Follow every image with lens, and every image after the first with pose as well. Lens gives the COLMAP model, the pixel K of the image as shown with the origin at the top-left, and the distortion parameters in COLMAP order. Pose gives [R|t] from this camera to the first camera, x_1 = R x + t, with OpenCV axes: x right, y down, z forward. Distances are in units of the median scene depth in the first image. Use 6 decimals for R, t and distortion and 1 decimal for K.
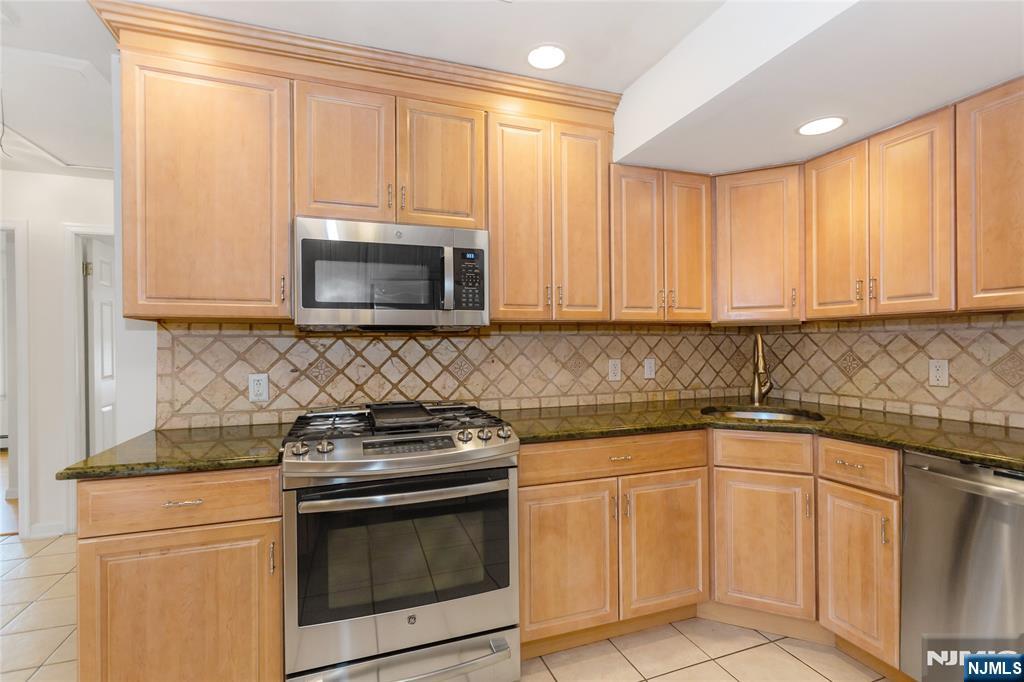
lens RADIAL K [[483.5, 0, 514.1], [0, 483.5, 343.5], [0, 0, 1]] dist [0.002022, 0.001002]
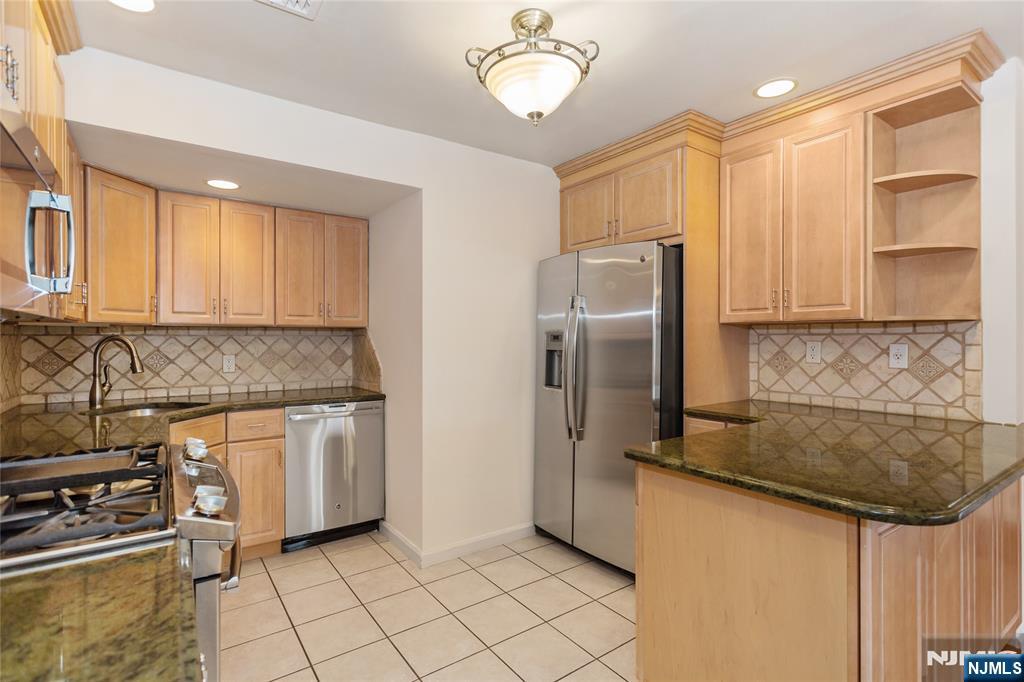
lens RADIAL K [[483.5, 0, 514.1], [0, 483.5, 343.5], [0, 0, 1]] dist [0.002022, 0.001002]
pose [[-0.265882, 0.000538, 0.964005, -0.787612], [0.002956, 0.999996, 0.000258, -0.000808], [-0.964001, 0.002918, -0.265883, 0.511823]]
